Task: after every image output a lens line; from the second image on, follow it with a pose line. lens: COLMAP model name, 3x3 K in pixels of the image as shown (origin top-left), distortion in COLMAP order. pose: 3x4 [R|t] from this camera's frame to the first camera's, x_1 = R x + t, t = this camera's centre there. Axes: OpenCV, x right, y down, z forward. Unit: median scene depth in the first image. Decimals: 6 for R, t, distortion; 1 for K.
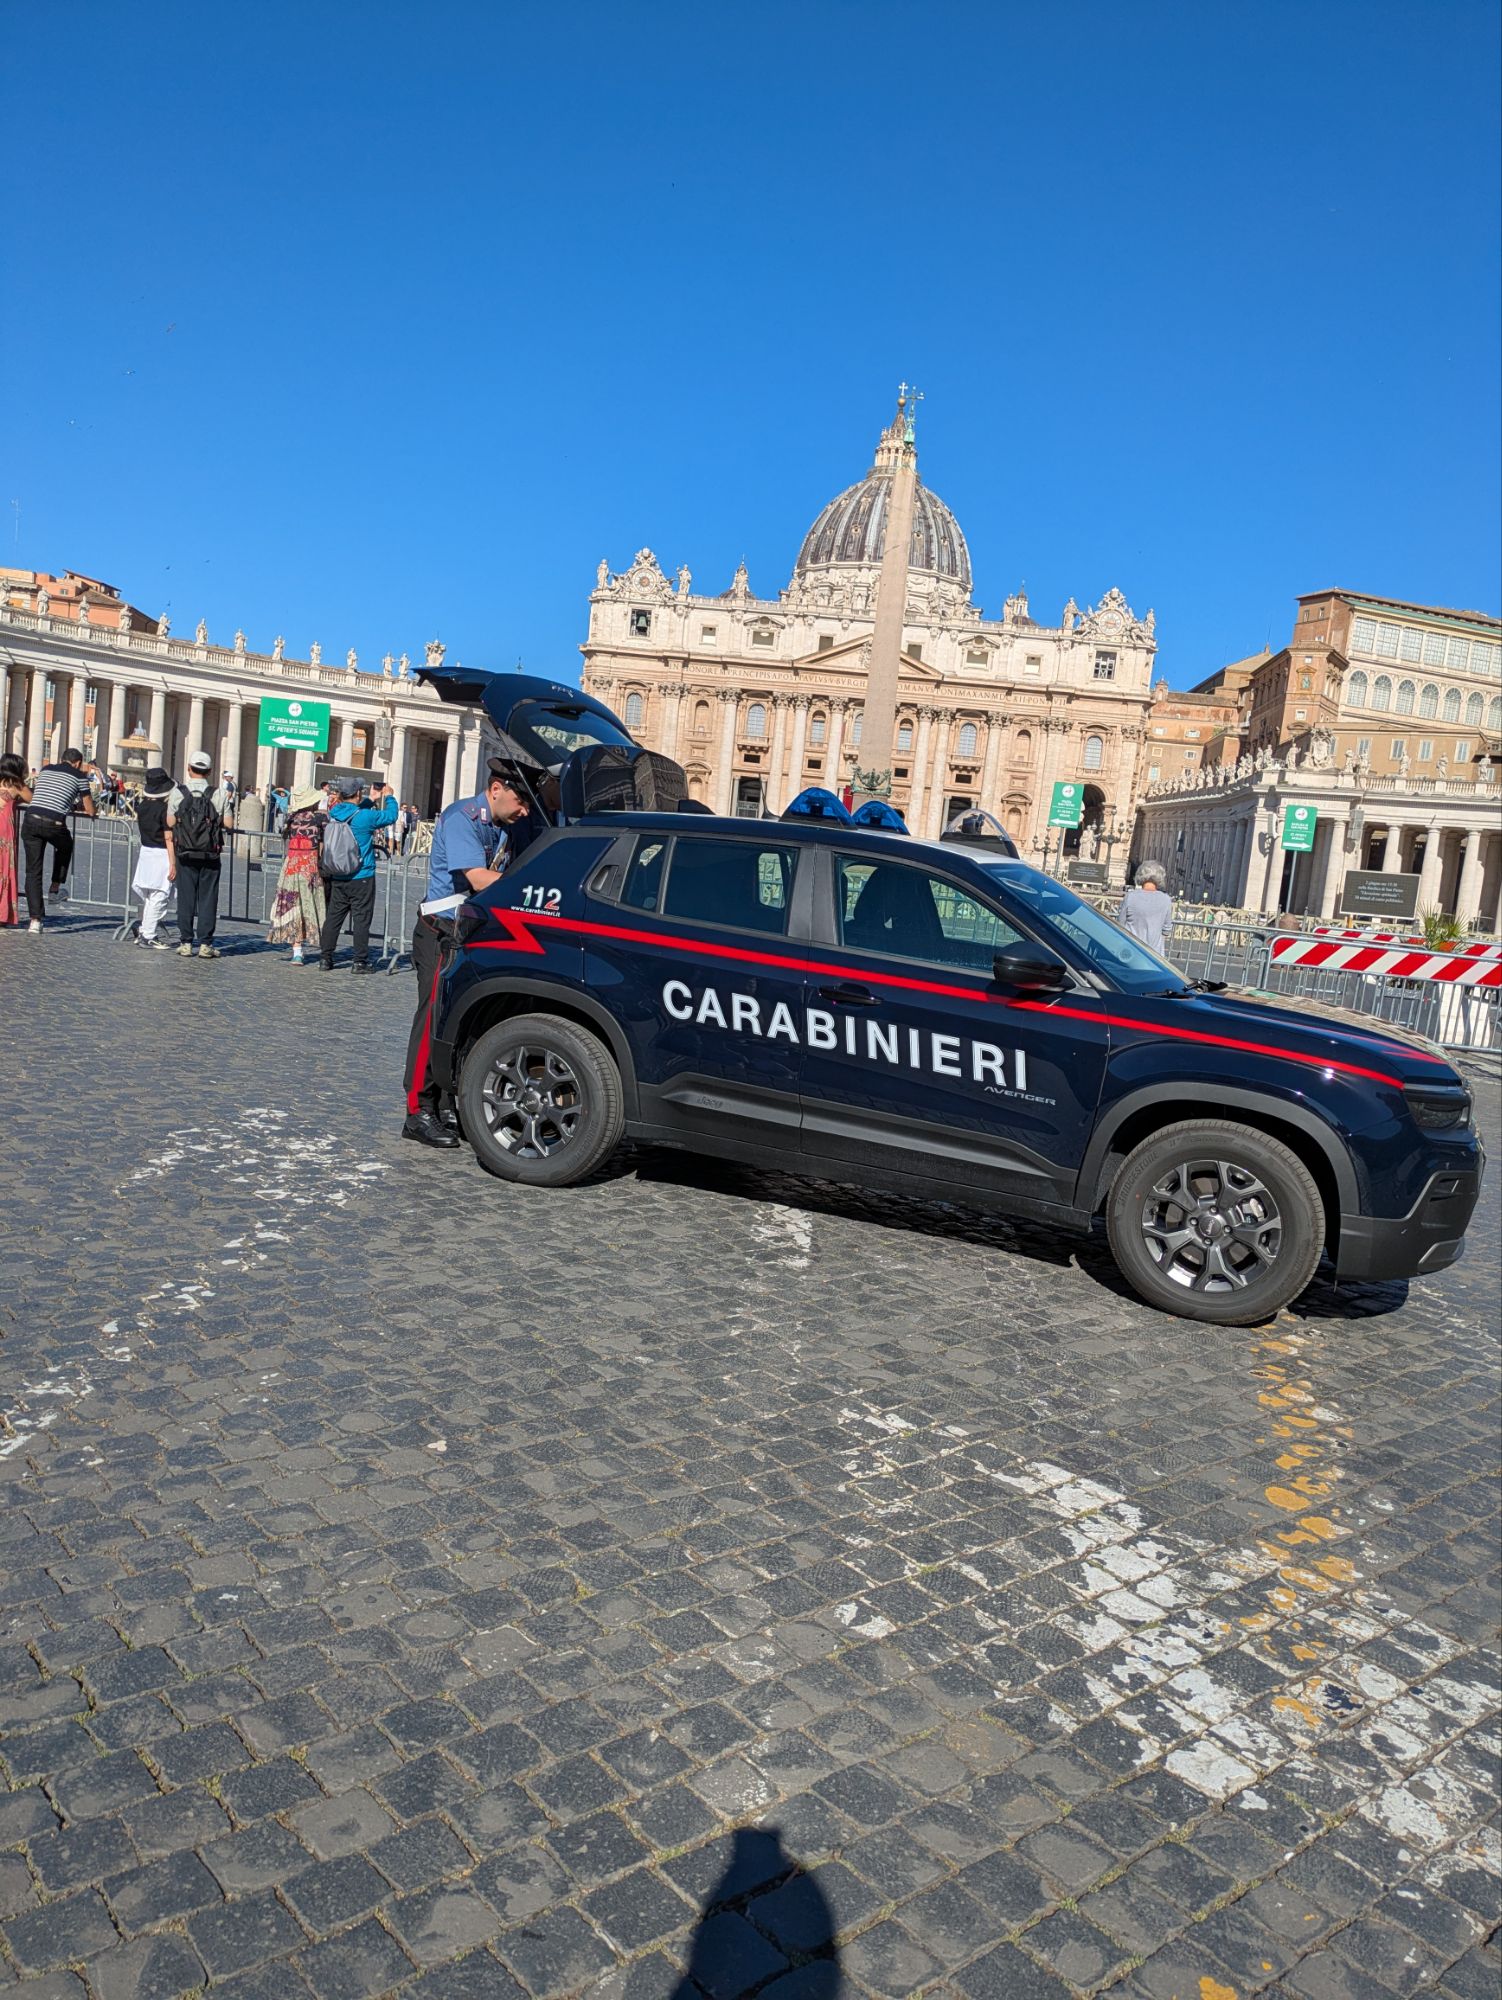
lens RADIAL K [[1586.9, 0, 735.9], [0, 1586.9, 1000.1], [0, 0, 1]] dist [0.086848, -0.025930]
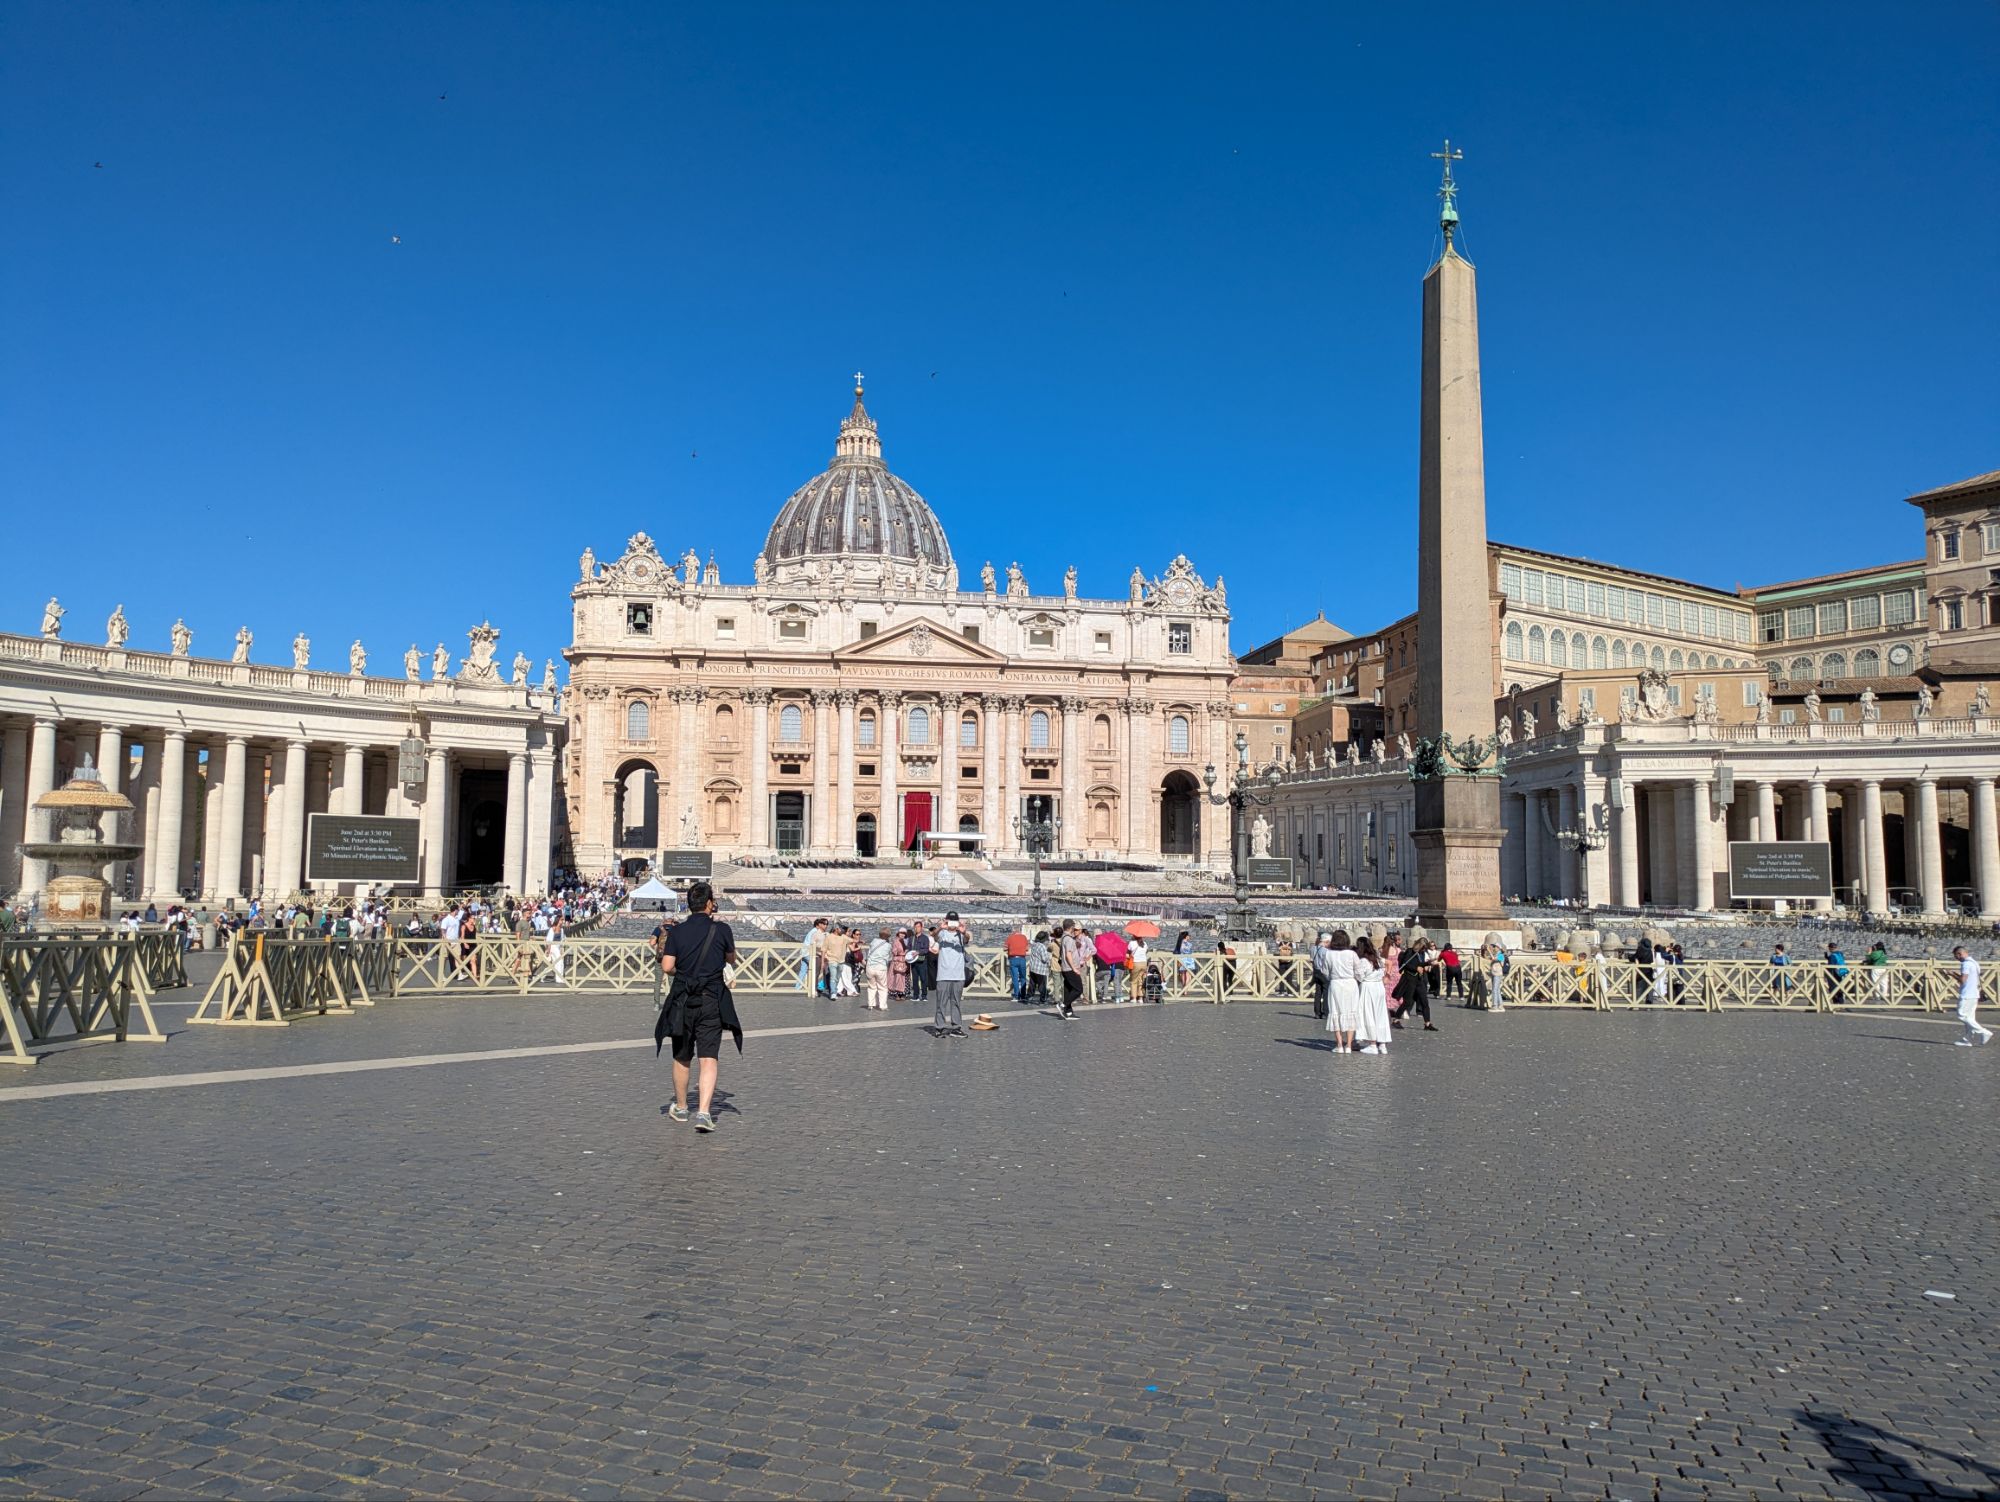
lens RADIAL K [[1586.9, 0, 999.3], [0, 1586.9, 746.8], [0, 0, 1]] dist [0.086848, -0.025930]
pose [[0.967452, -0.071351, 0.242785, -0.087053], [0.110074, 0.982560, -0.149865, -0.026996], [-0.227858, 0.171711, 0.958434, 0.178448]]
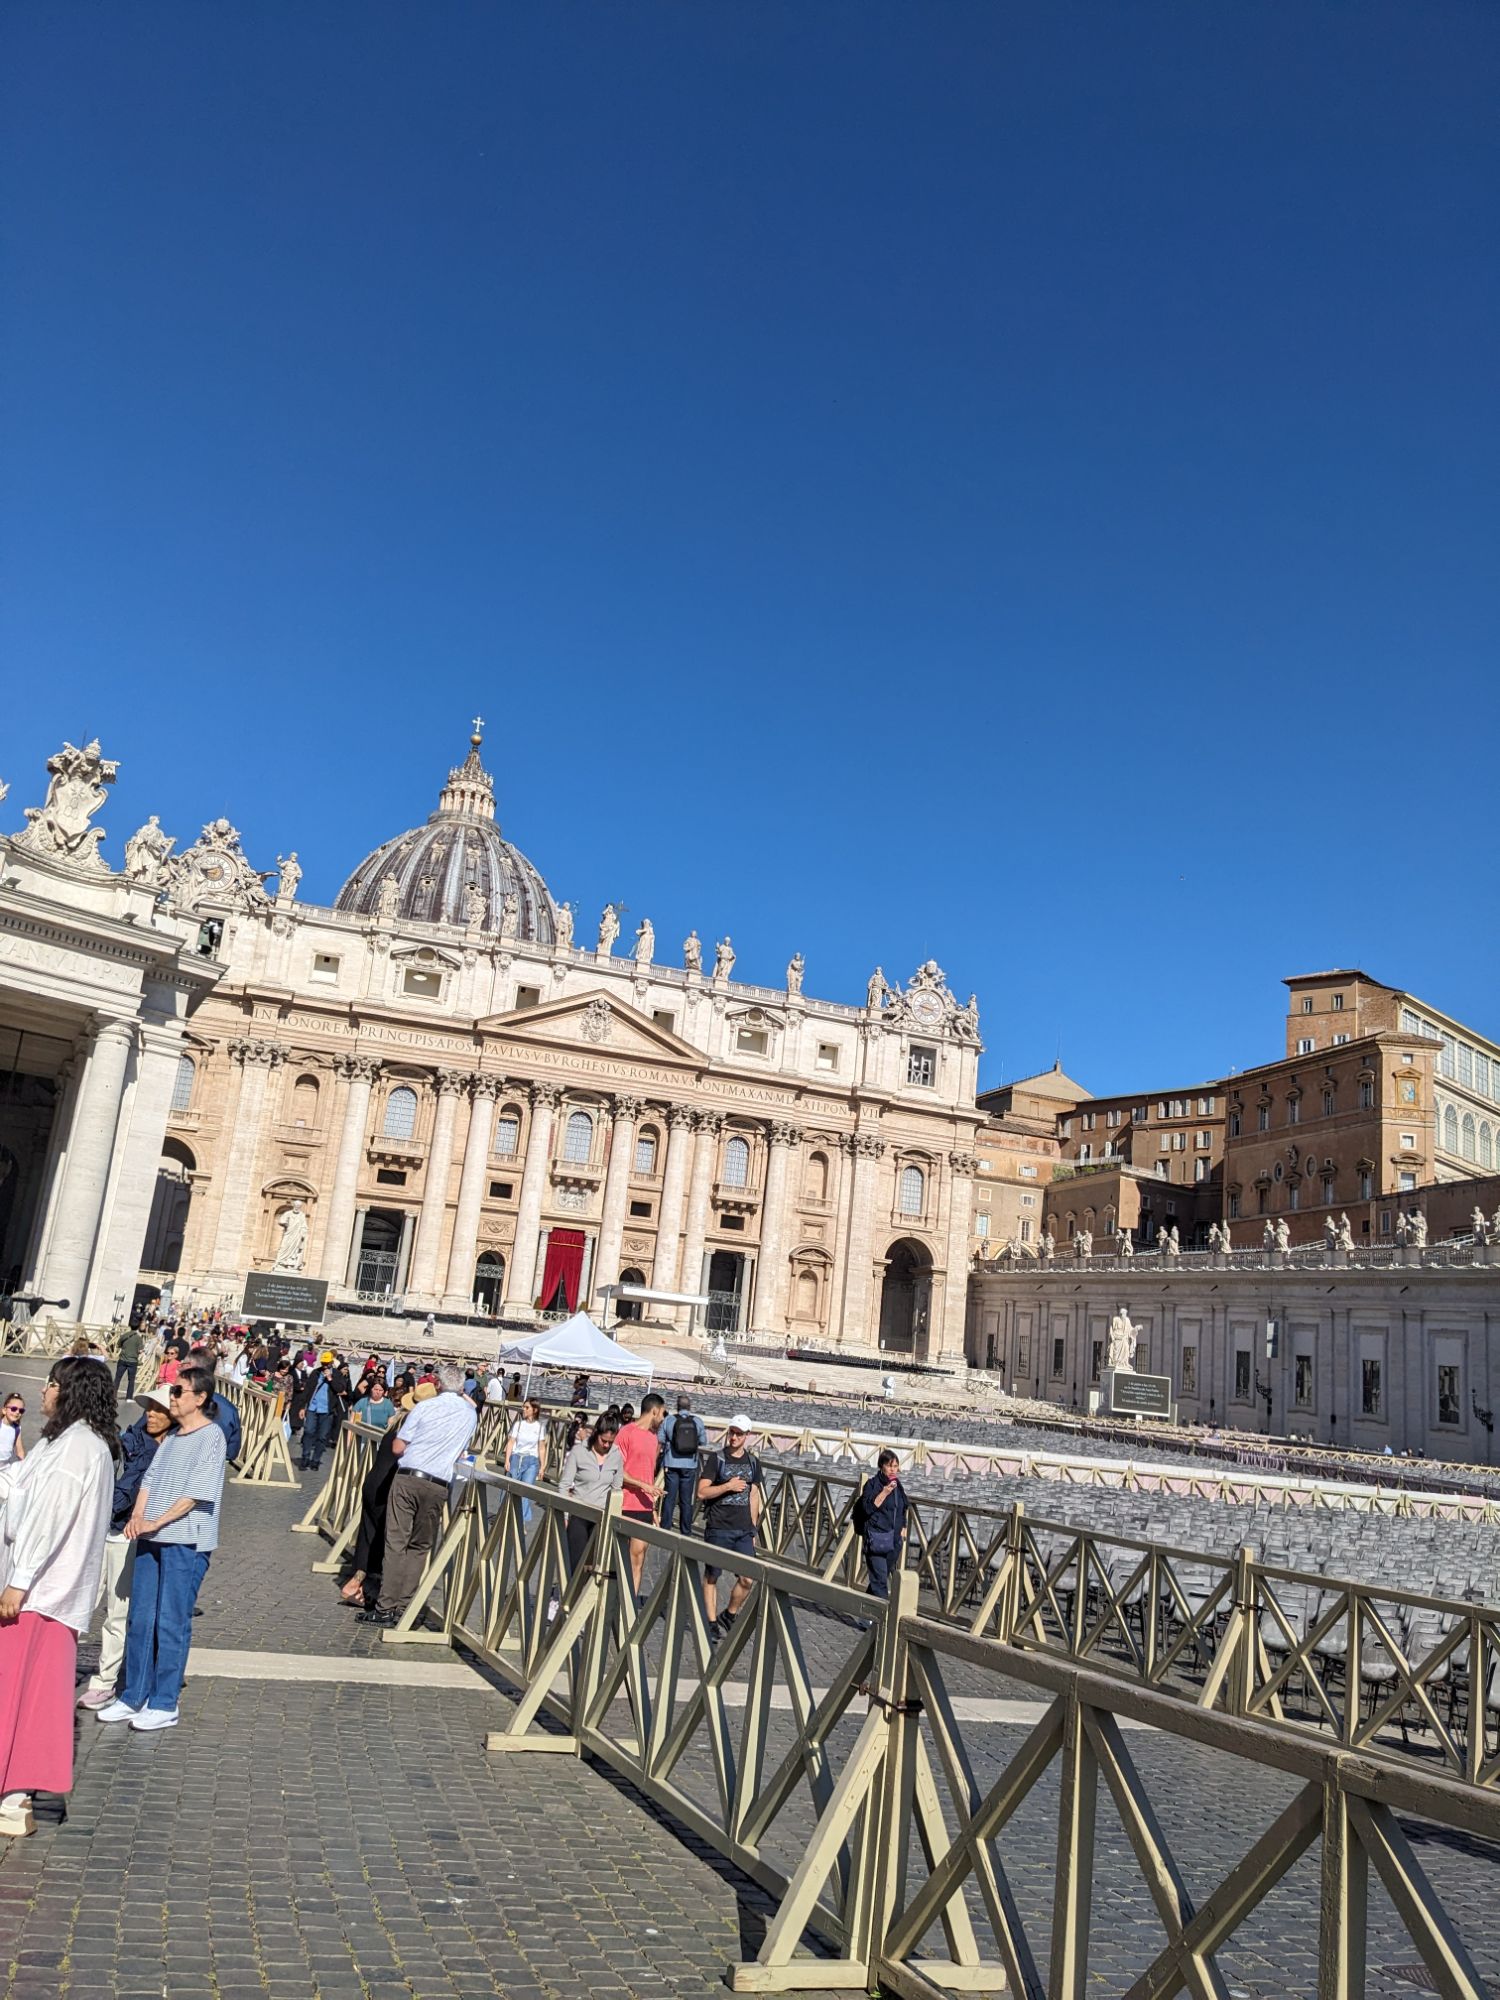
lens RADIAL K [[1586.9, 0, 750.2], [0, 1586.9, 1011.0], [0, 0, 1]] dist [0.086848, -0.025930]
pose [[0.904314, 0.087576, 0.417788, -0.123475], [0.031409, 0.962424, -0.269729, -0.049247], [-0.425711, 0.257042, 0.867582, 0.427451]]
